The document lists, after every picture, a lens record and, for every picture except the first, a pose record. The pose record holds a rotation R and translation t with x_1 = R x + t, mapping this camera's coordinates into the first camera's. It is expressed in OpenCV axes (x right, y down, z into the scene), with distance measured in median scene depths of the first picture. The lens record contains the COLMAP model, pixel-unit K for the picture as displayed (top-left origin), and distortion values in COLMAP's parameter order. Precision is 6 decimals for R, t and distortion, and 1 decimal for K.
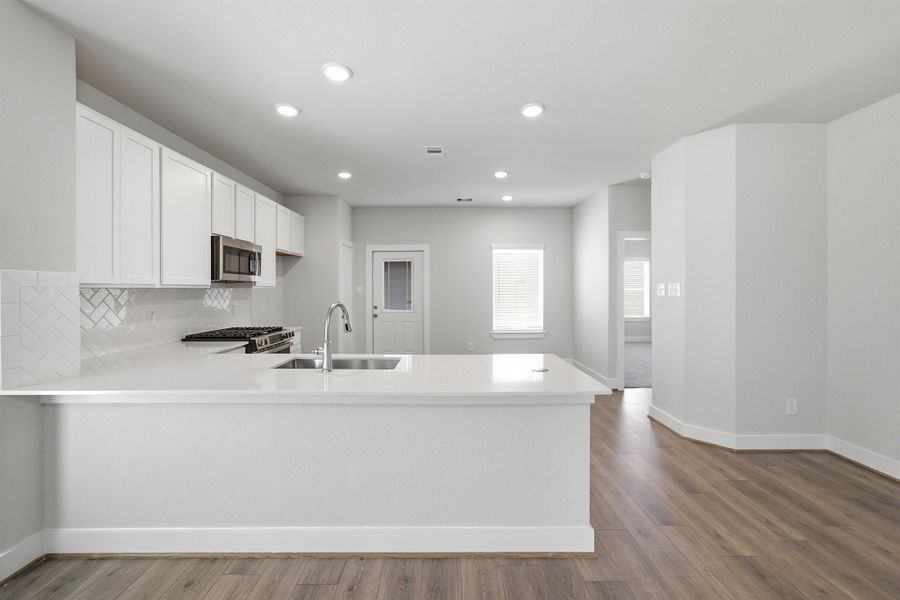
lens RADIAL K [[373.0, 0, 449.1], [0, 373.0, 294.4], [0, 0, 1]] dist [-0.022237, 0.009200]
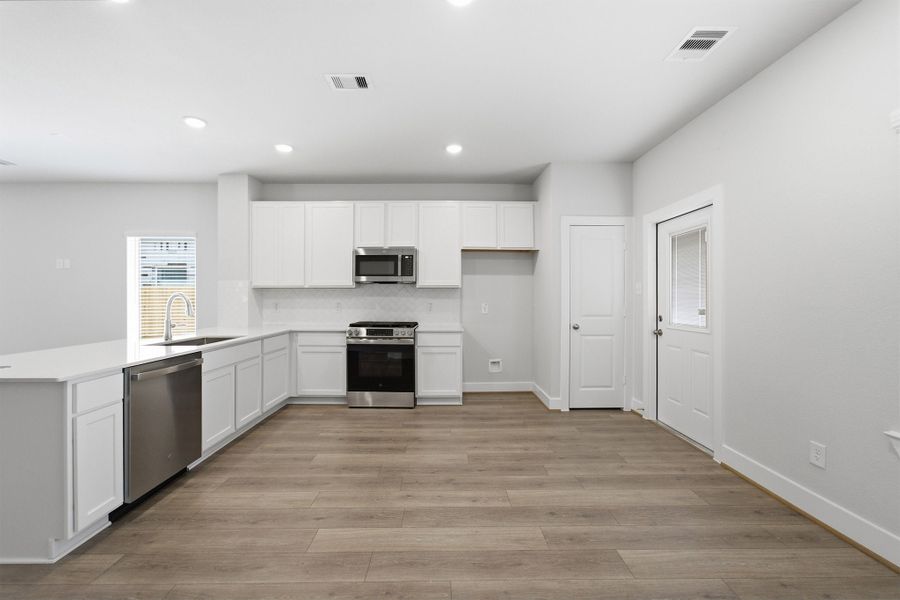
lens RADIAL K [[373.0, 0, 449.1], [0, 373.0, 294.4], [0, 0, 1]] dist [-0.022237, 0.009200]
pose [[0.035660, -0.005661, -0.999348, 0.723665], [-0.012681, 0.999901, -0.006117, 0.009902], [0.999284, 0.012891, 0.035584, 1.278312]]
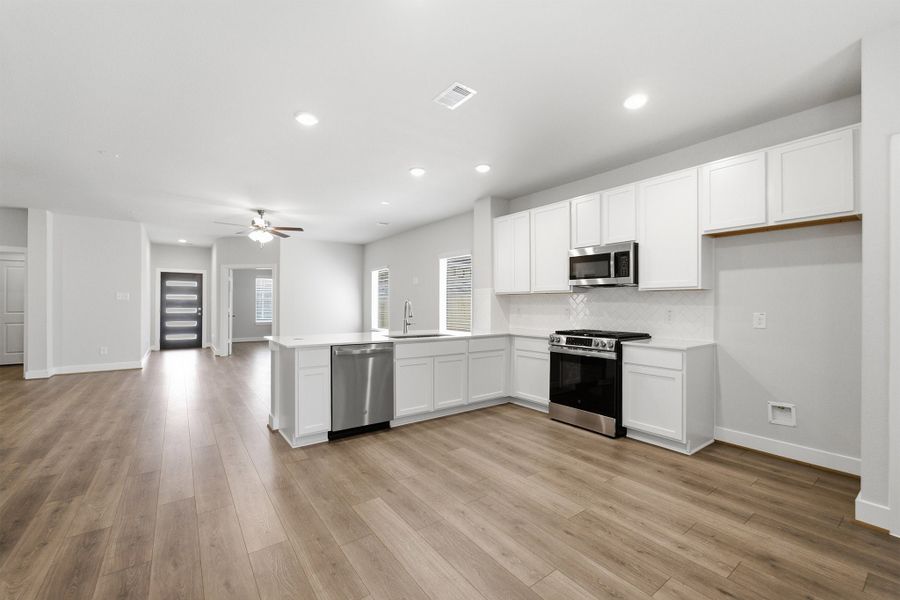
lens RADIAL K [[373.0, 0, 449.1], [0, 373.0, 294.4], [0, 0, 1]] dist [-0.022237, 0.009200]
pose [[-0.804580, -0.015134, -0.593651, 0.433799], [-0.005164, 0.999816, -0.018489, 0.014067], [0.593822, -0.011810, -0.804510, 1.747532]]
